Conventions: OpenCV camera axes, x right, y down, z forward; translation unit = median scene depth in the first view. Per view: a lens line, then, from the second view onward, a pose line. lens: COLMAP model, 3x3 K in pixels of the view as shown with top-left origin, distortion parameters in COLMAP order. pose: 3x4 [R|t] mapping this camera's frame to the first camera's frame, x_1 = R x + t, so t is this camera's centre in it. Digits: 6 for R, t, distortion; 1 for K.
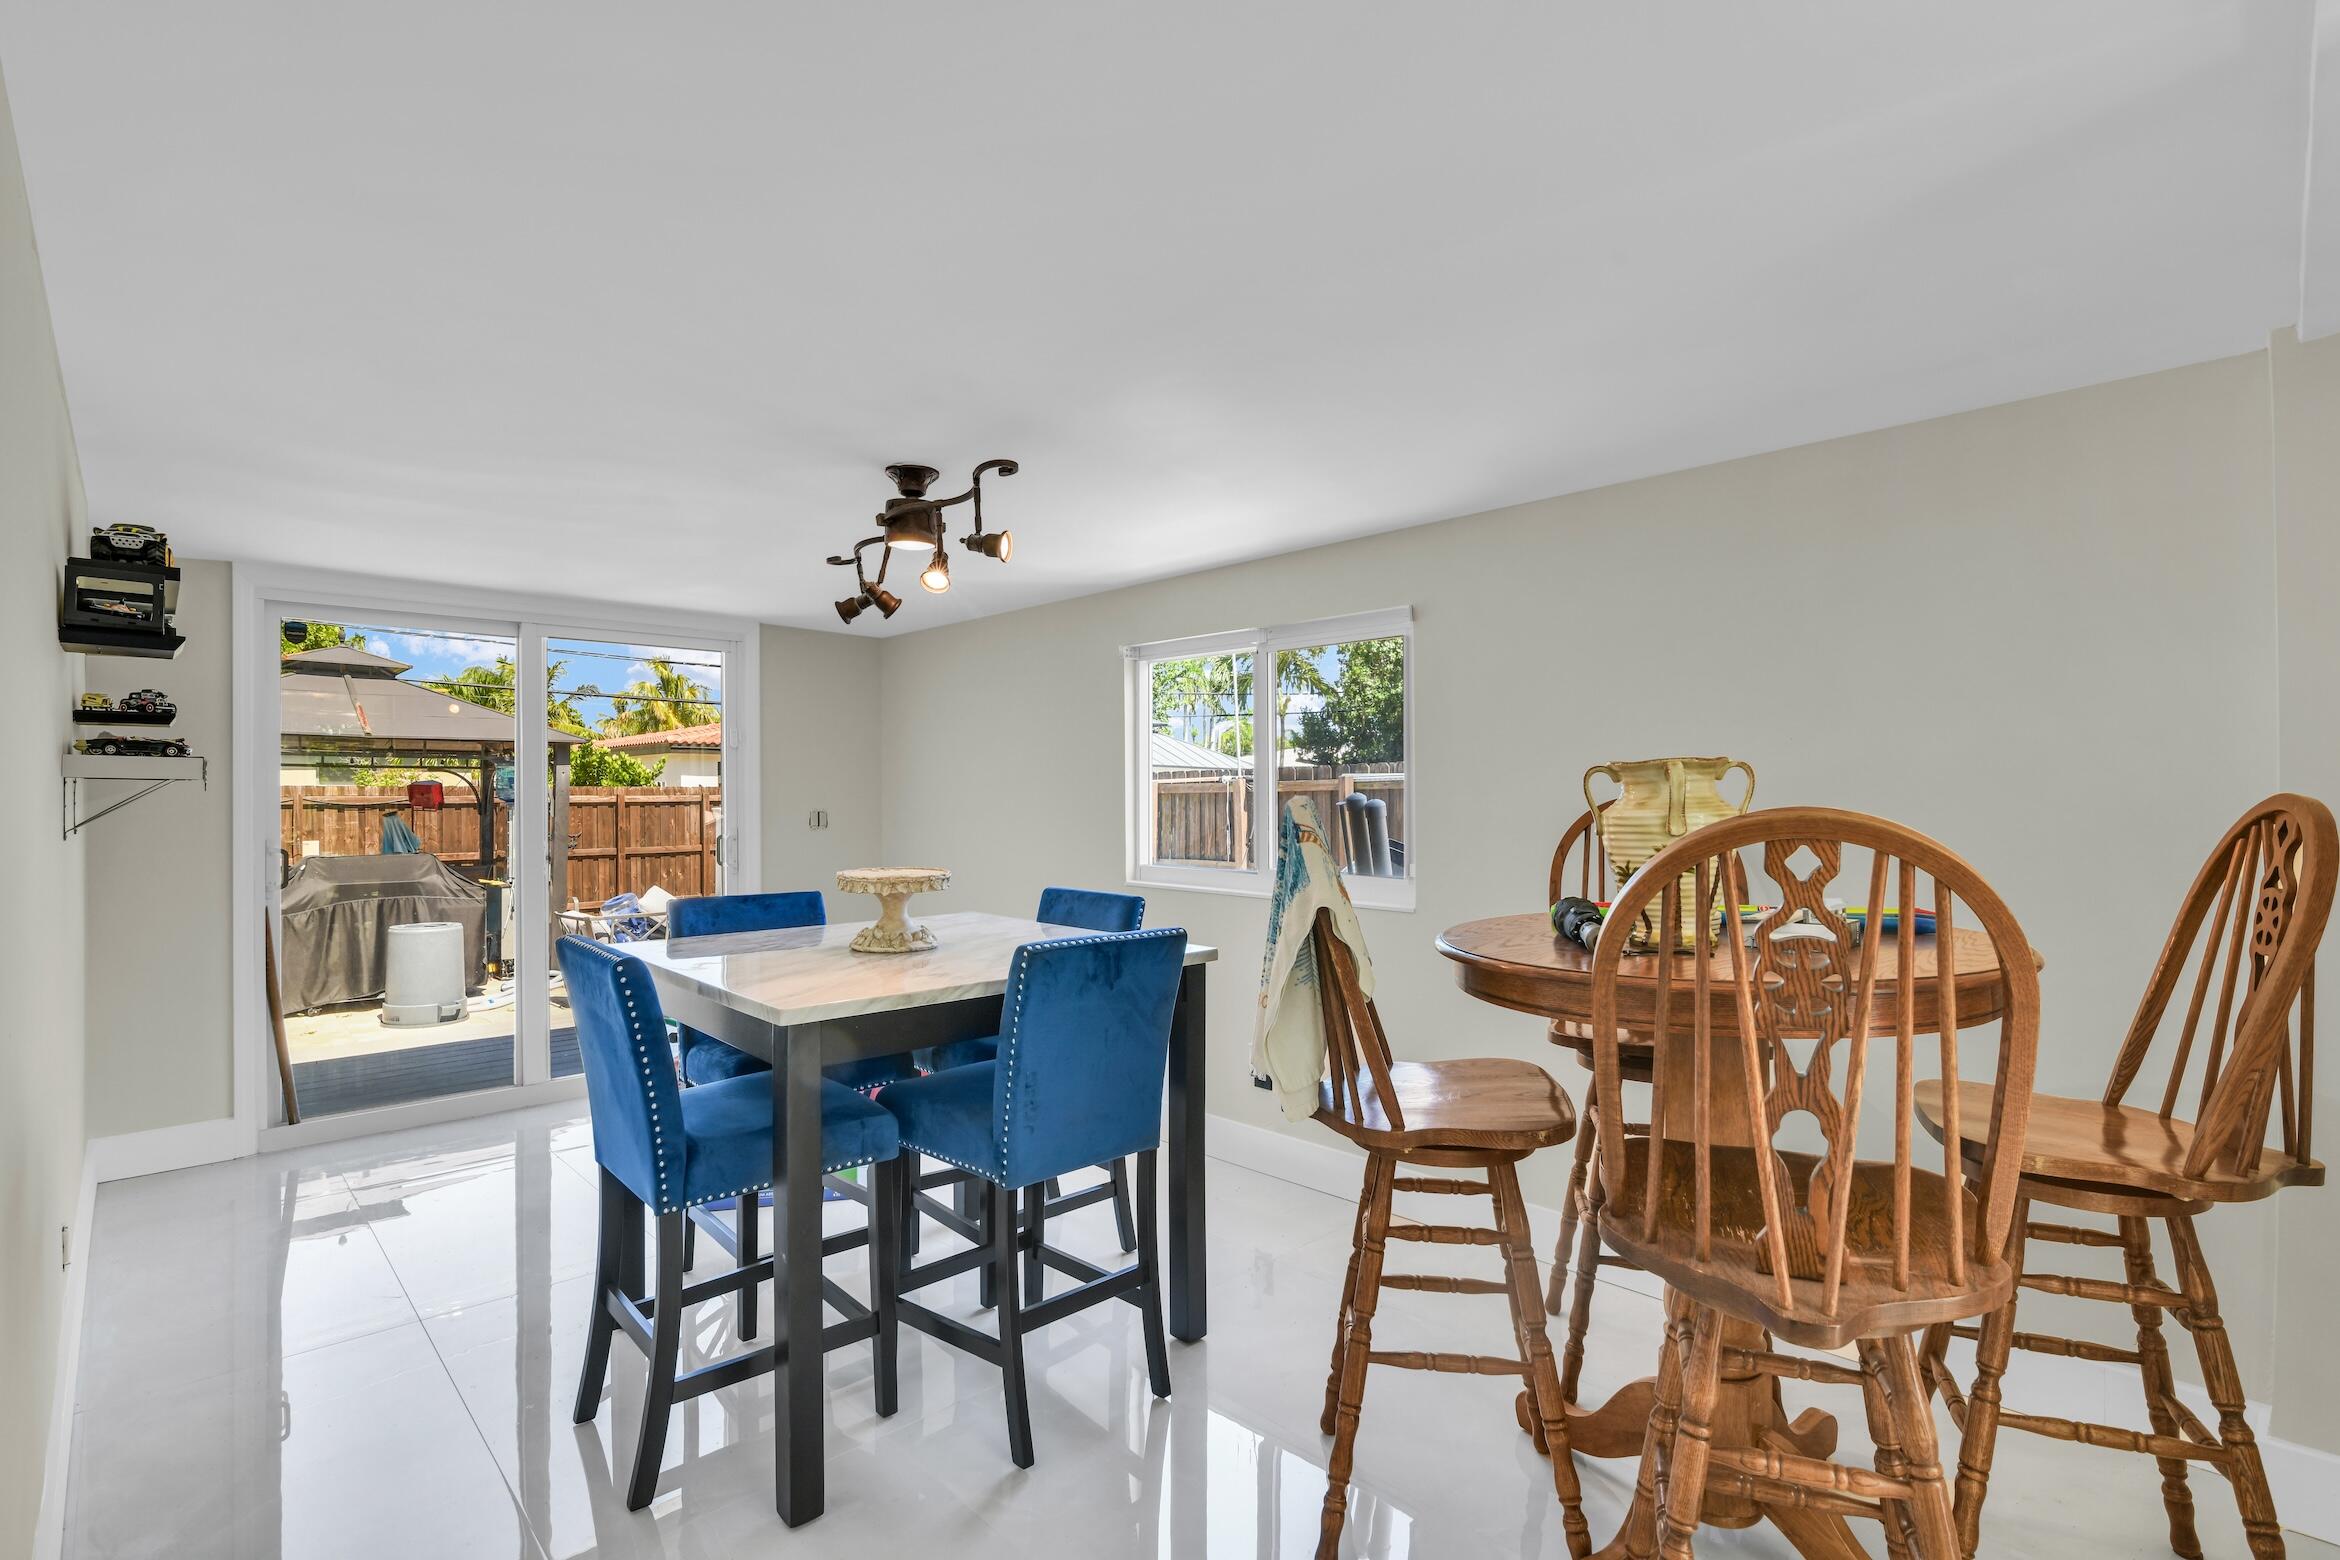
lens RADIAL K [[1072.5, 0, 1202.1], [0, 1072.5, 779.0], [0, 0, 1]] dist [-0.016244, -0.001166]
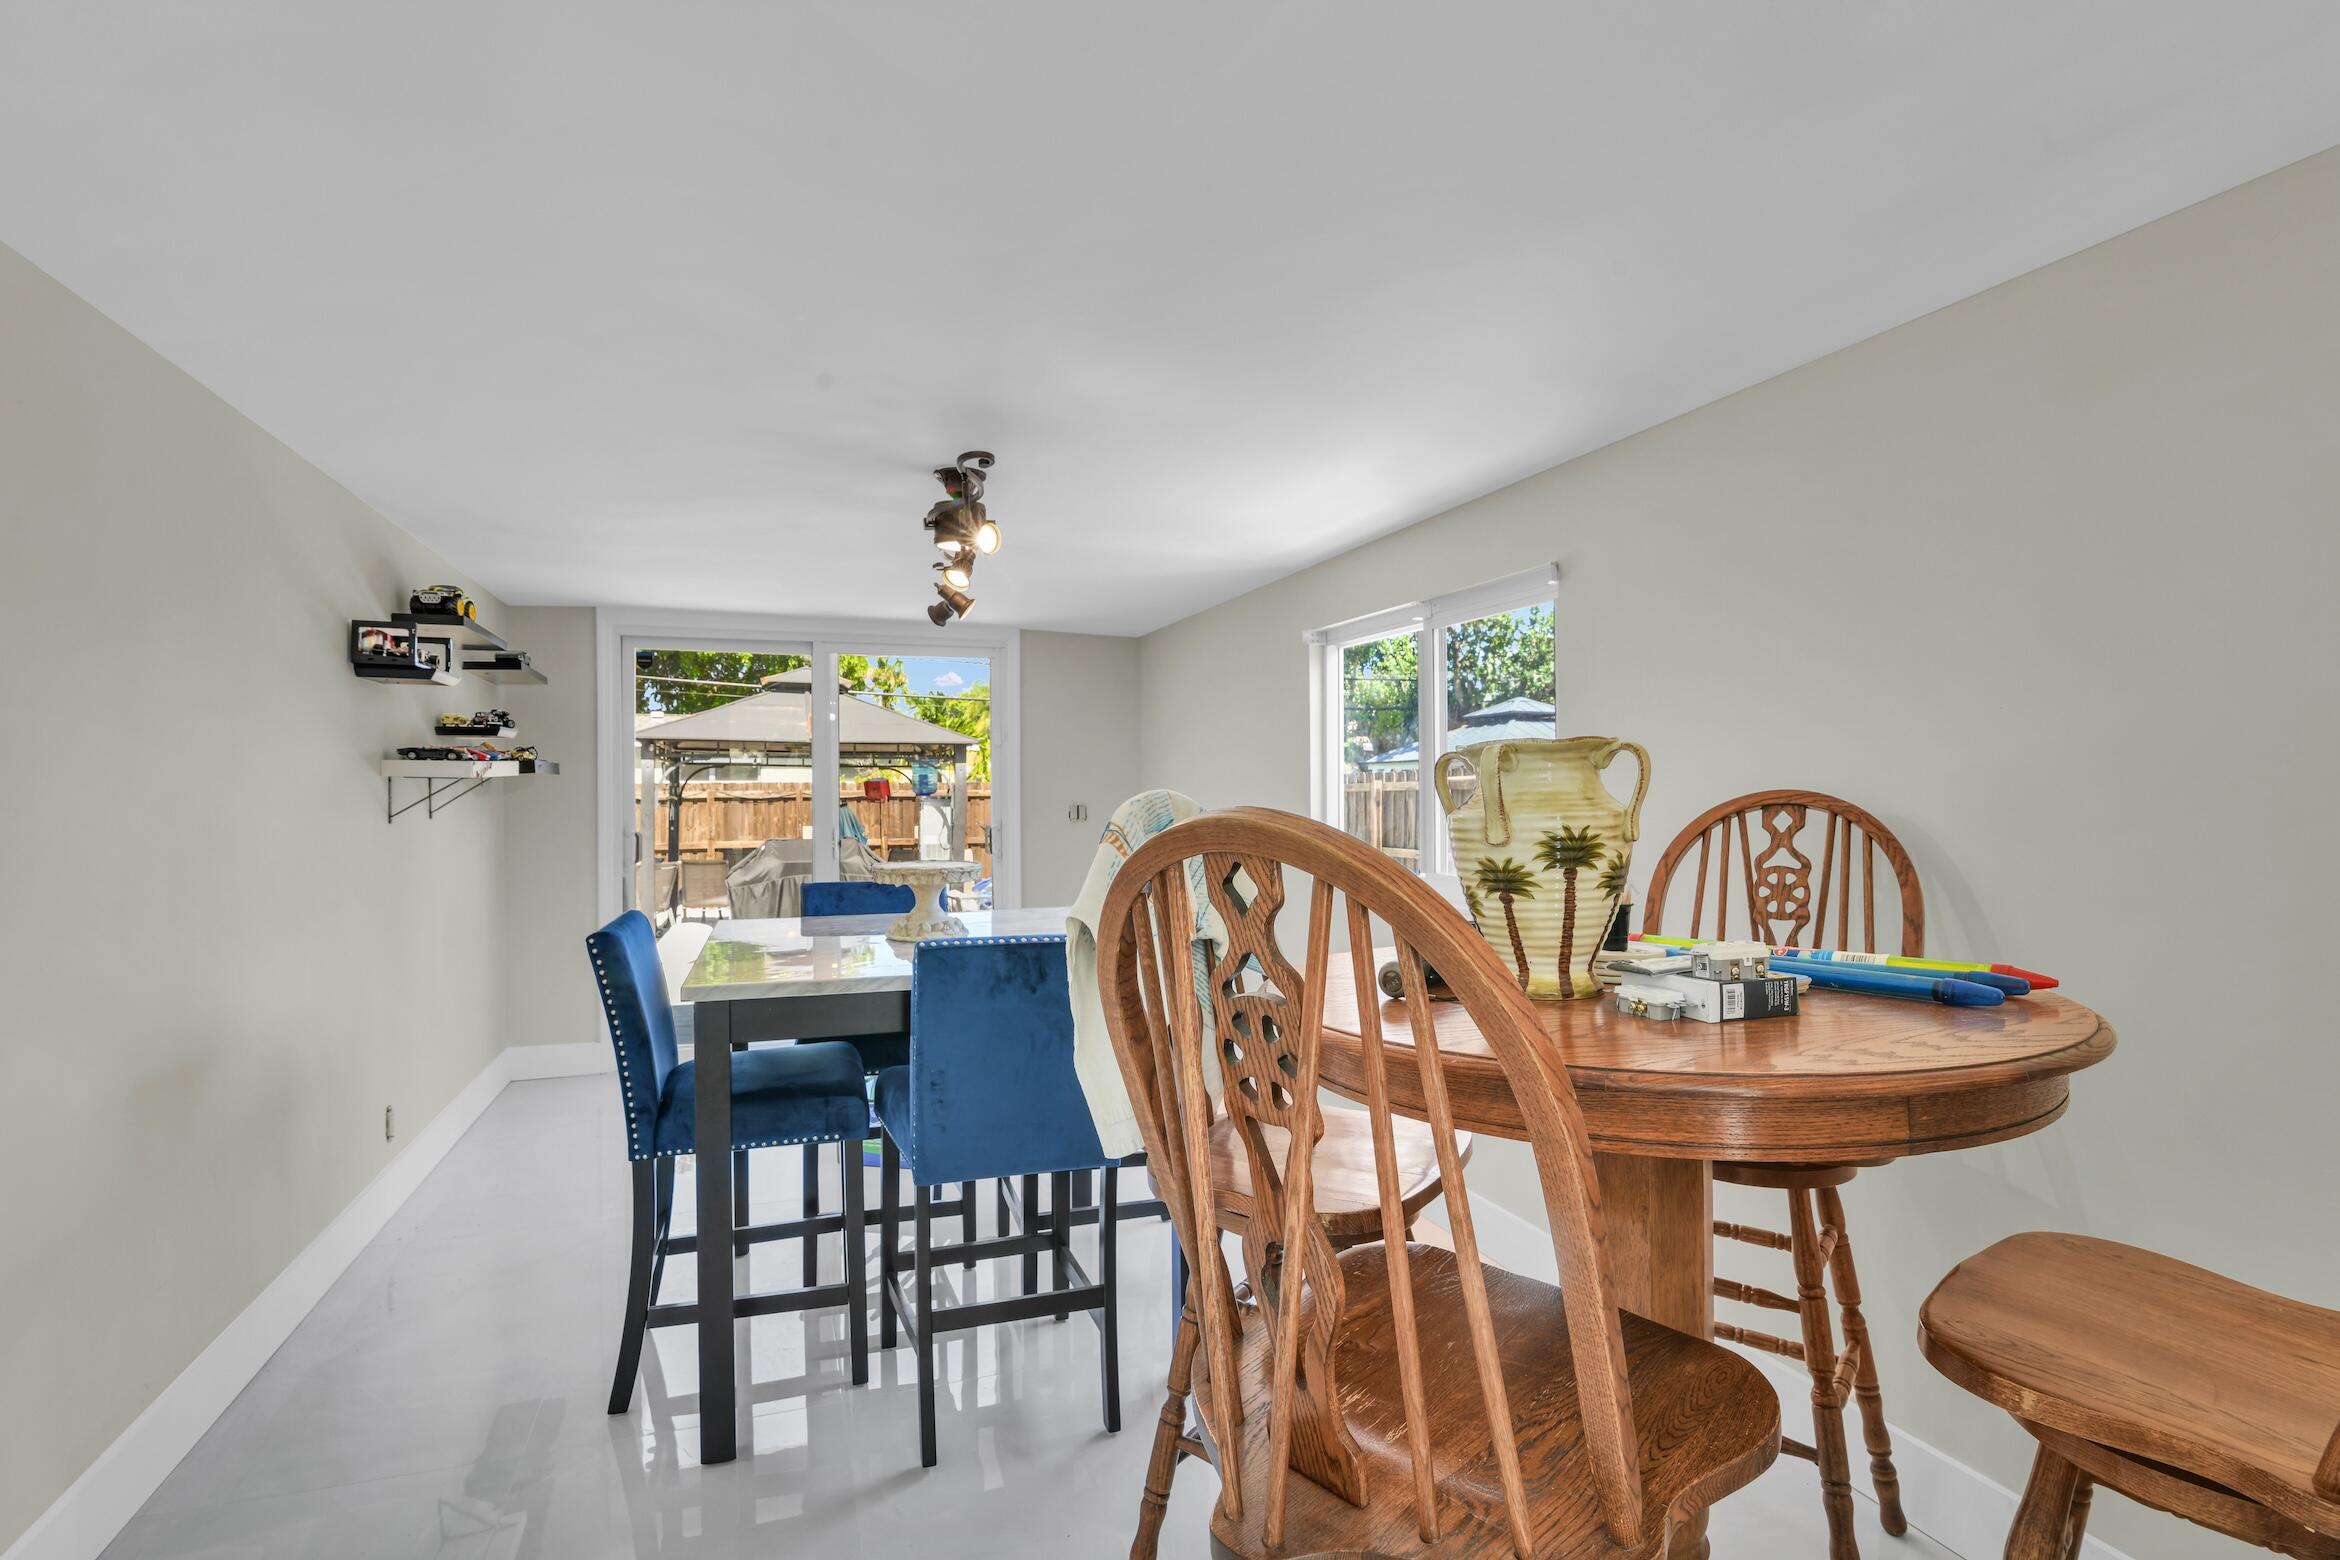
lens RADIAL K [[1072.5, 0, 1170.7], [0, 1072.5, 796.8], [0, 0, 1]] dist [-0.016244, -0.001166]
pose [[0.907160, 0.003321, -0.420773, 0.345914], [0.005755, 0.999777, 0.020298, 0.002117], [0.420747, -0.020835, 0.906939, 0.154418]]
